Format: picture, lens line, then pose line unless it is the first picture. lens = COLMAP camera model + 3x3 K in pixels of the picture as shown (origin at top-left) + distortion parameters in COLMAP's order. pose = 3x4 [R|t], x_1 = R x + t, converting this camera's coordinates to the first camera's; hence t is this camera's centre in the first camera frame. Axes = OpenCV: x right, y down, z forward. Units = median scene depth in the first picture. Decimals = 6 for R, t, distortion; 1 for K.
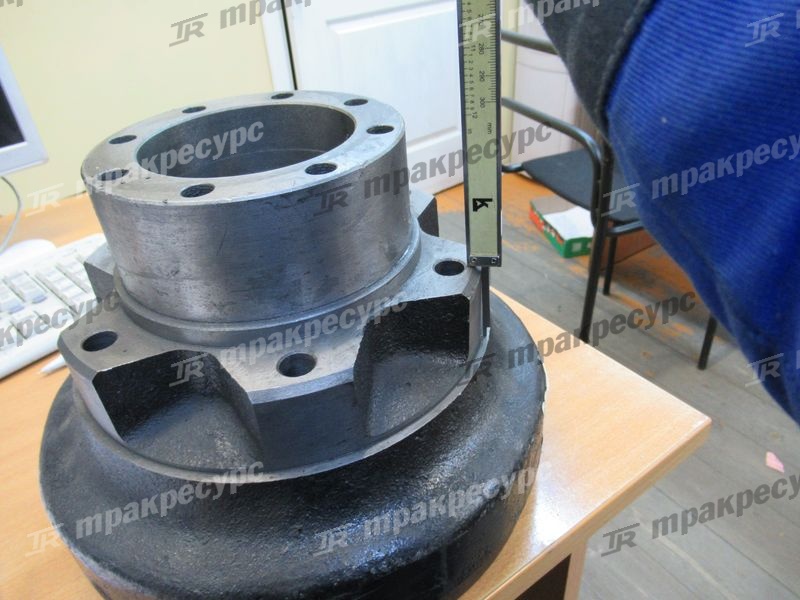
lens RADIAL K [[605.4, 0, 400.2], [0, 605.4, 307.9], [0, 0, 1]] dist [-0.008511, 0.003671]
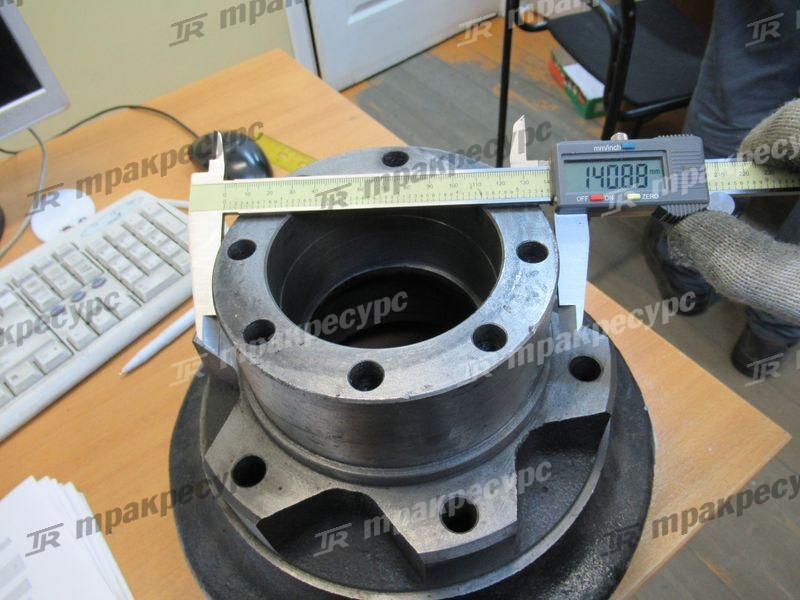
lens RADIAL K [[605.4, 0, 400.2], [0, 605.4, 307.9], [0, 0, 1]] dist [-0.008511, 0.003671]
pose [[0.999838, -0.015576, 0.009063, -0.043462], [0.012489, 0.961481, 0.274586, -0.083603], [-0.012991, -0.274428, 0.961520, 0.017286]]
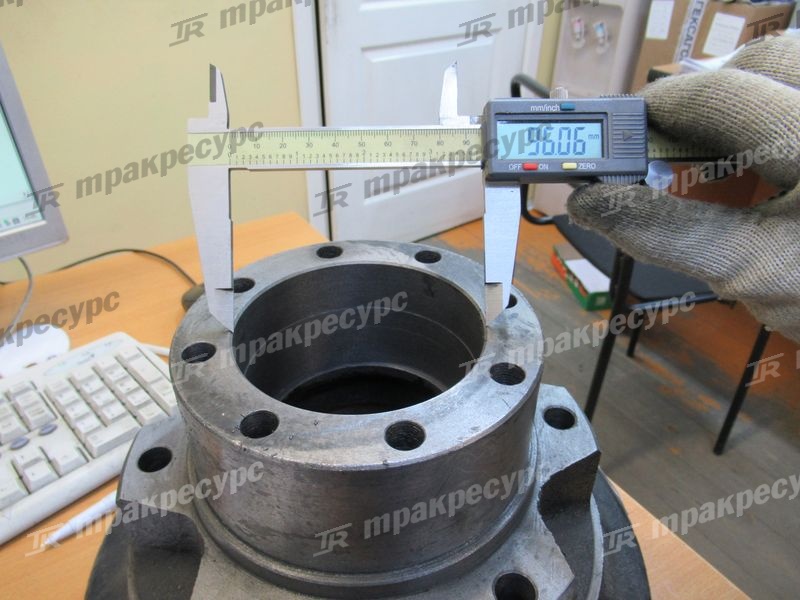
lens RADIAL K [[605.4, 0, 400.2], [0, 605.4, 307.9], [0, 0, 1]] dist [-0.008511, 0.003671]
pose [[0.996781, 0.079632, 0.009256, -0.045839], [-0.079566, 0.996803, -0.007328, -0.076591], [-0.009810, 0.006568, 0.999930, 0.054135]]
